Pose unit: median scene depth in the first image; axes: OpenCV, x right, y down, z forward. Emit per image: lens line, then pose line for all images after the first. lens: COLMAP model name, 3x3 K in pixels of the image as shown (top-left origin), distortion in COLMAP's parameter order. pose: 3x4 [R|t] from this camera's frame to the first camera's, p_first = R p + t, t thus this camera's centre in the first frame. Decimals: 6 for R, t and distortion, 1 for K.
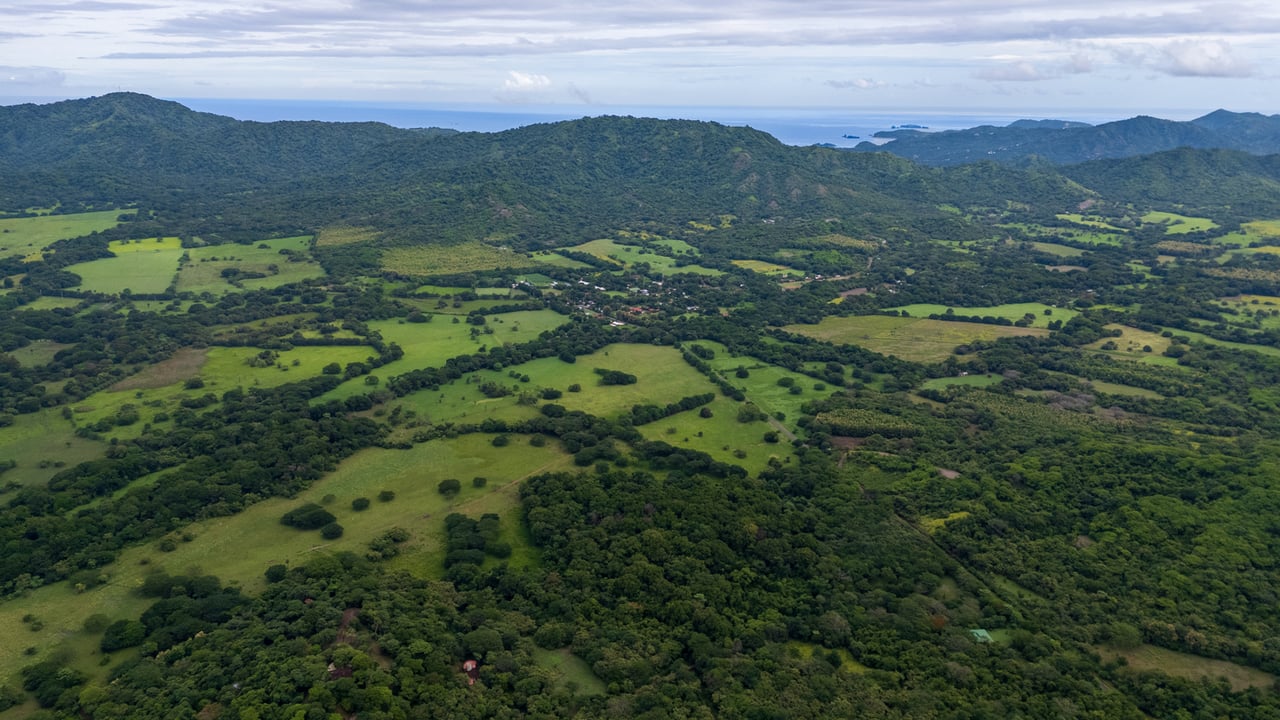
lens RADIAL K [[927.8, 0, 641.3], [0, 927.8, 372.1], [0, 0, 1]] dist [0.068398, -0.064550]
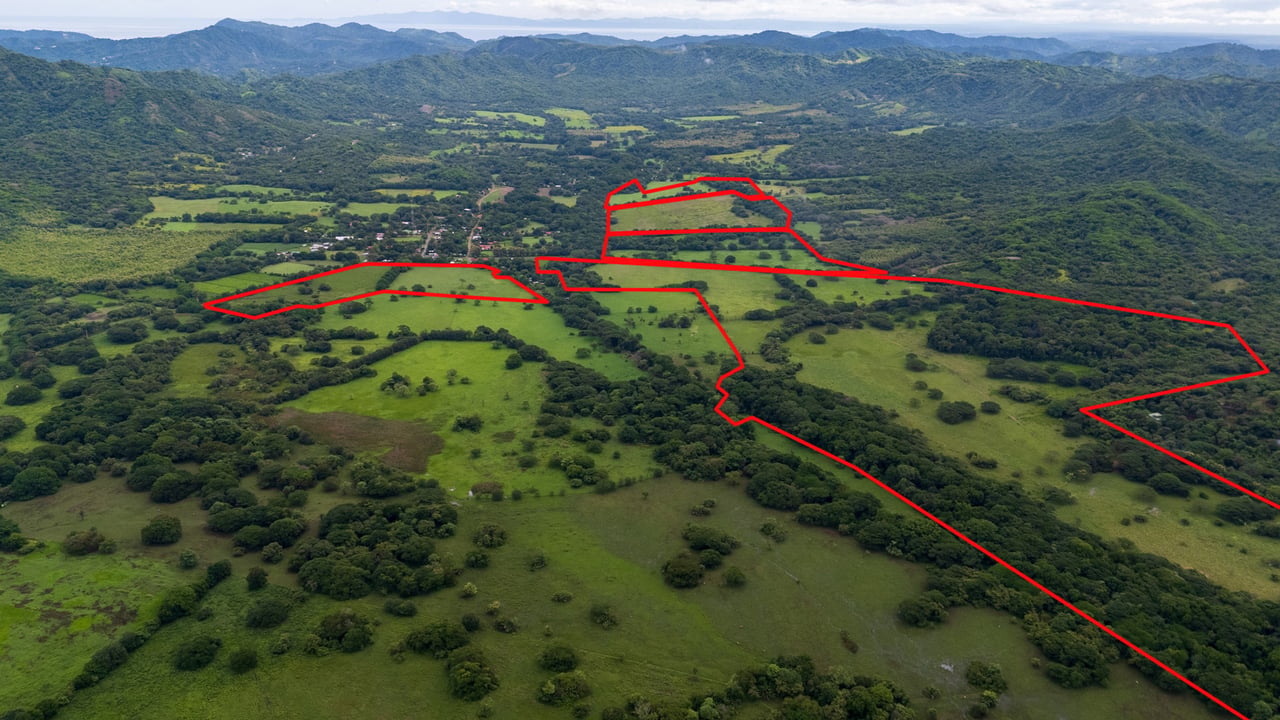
lens RADIAL K [[927.8, 0, 636.8], [0, 927.8, 364.4], [0, 0, 1]] dist [0.068398, -0.064550]
pose [[0.506596, -0.306591, 0.805830, -0.546460], [0.240419, 0.947800, 0.209463, -0.085246], [-0.827985, 0.087623, 0.553861, 0.265963]]
